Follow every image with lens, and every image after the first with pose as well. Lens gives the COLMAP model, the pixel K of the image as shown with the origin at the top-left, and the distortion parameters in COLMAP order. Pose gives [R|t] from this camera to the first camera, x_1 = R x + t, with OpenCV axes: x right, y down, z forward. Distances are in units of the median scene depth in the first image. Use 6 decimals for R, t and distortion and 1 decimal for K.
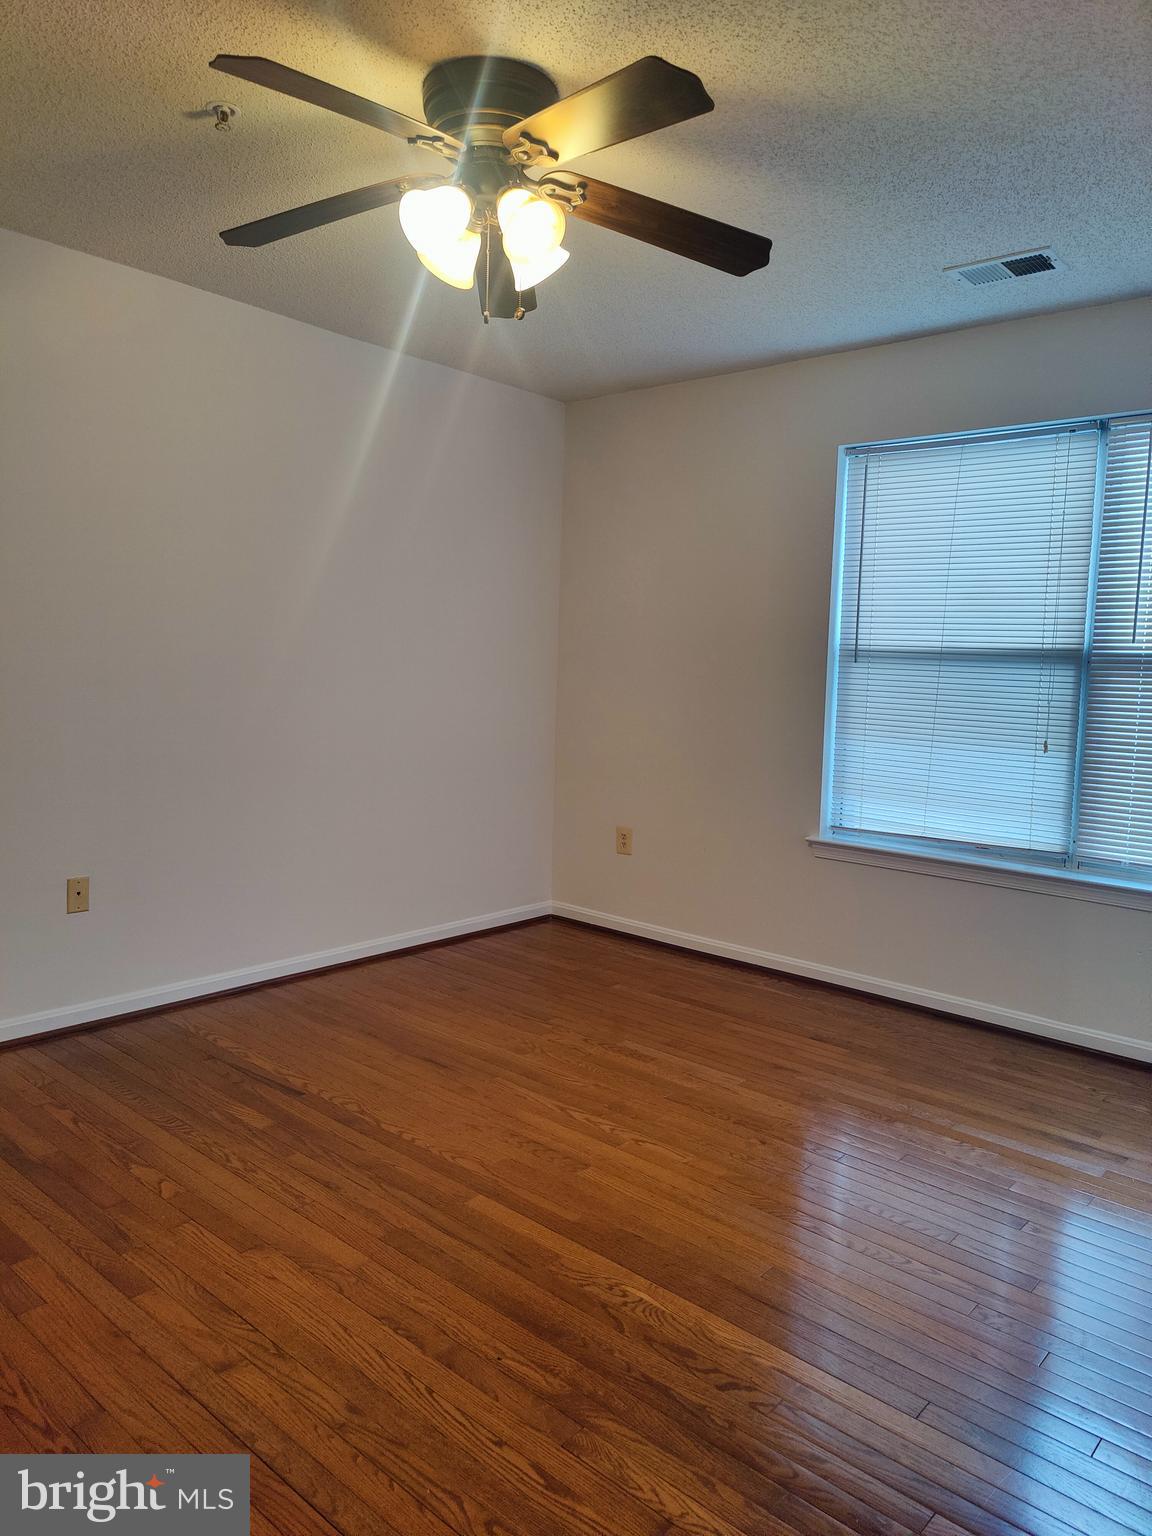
lens RADIAL K [[1076.5, 0, 587.8], [0, 1076.5, 768.8], [0, 0, 1]] dist [0.026707, -0.029615]
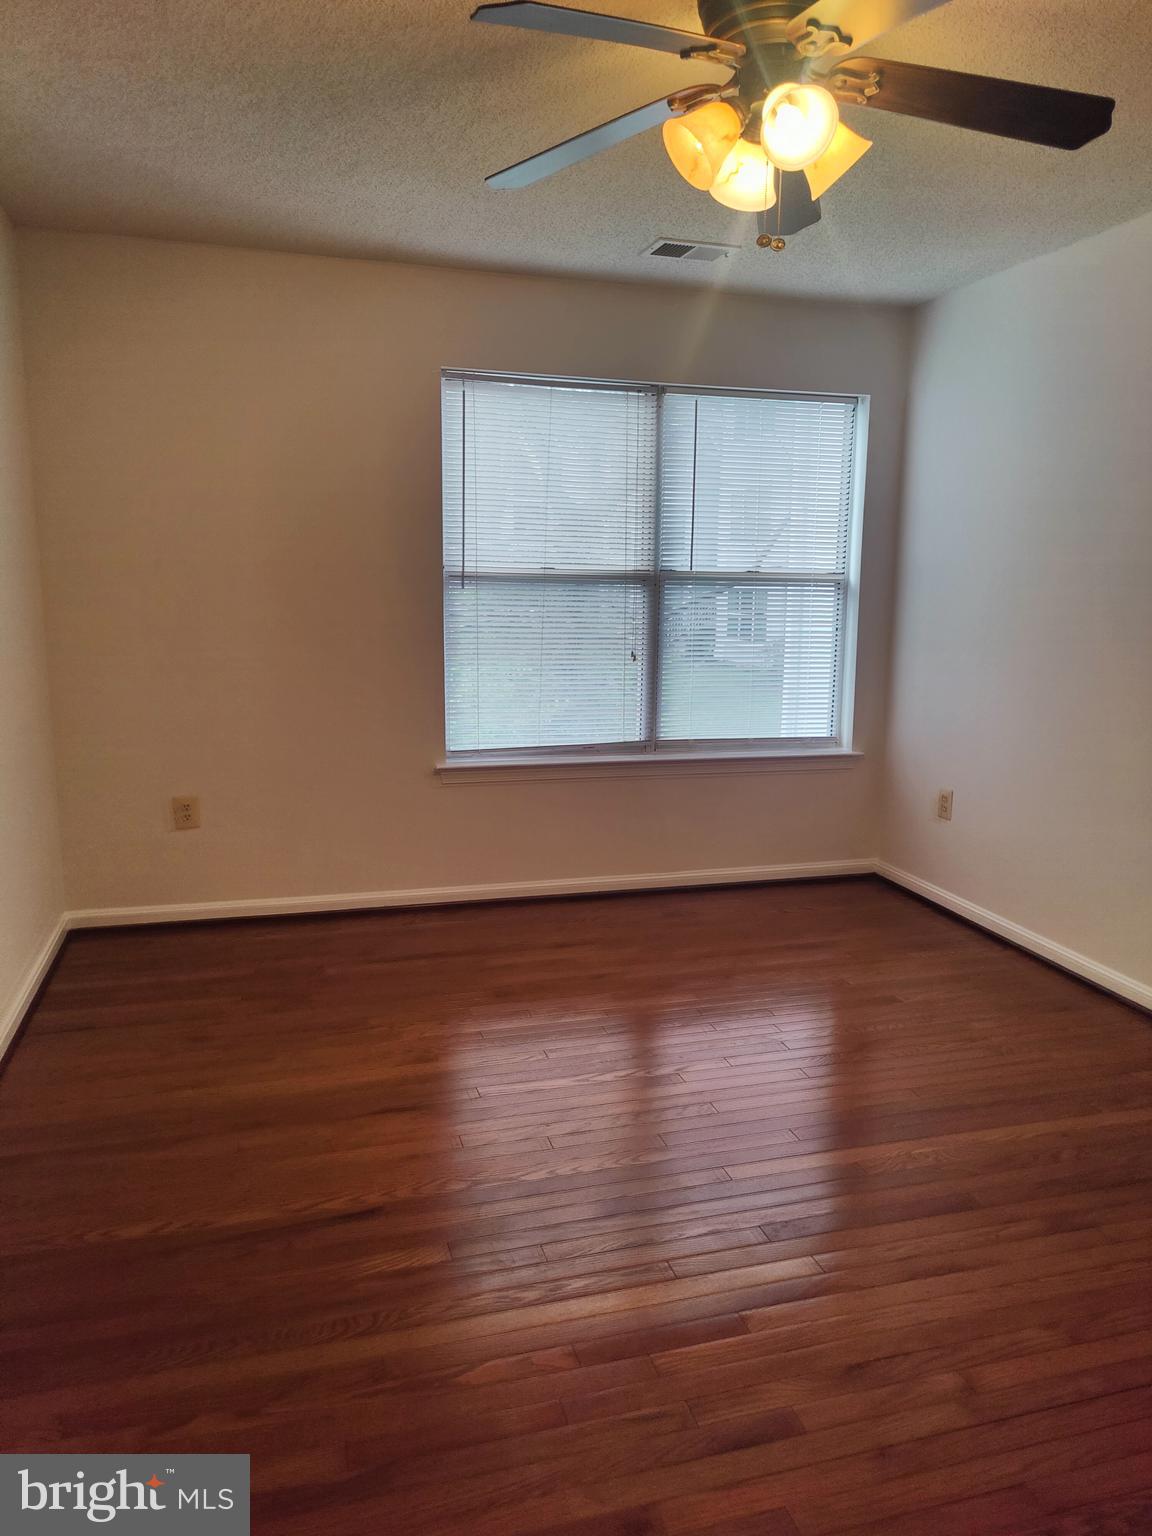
lens RADIAL K [[1076.5, 0, 575.9], [0, 1076.5, 762.2], [0, 0, 1]] dist [0.026707, -0.029615]
pose [[0.534586, -0.168975, 0.828049, -0.620864], [0.087175, 0.985606, 0.144847, -0.082619], [-0.840606, -0.005248, 0.541622, 0.393460]]
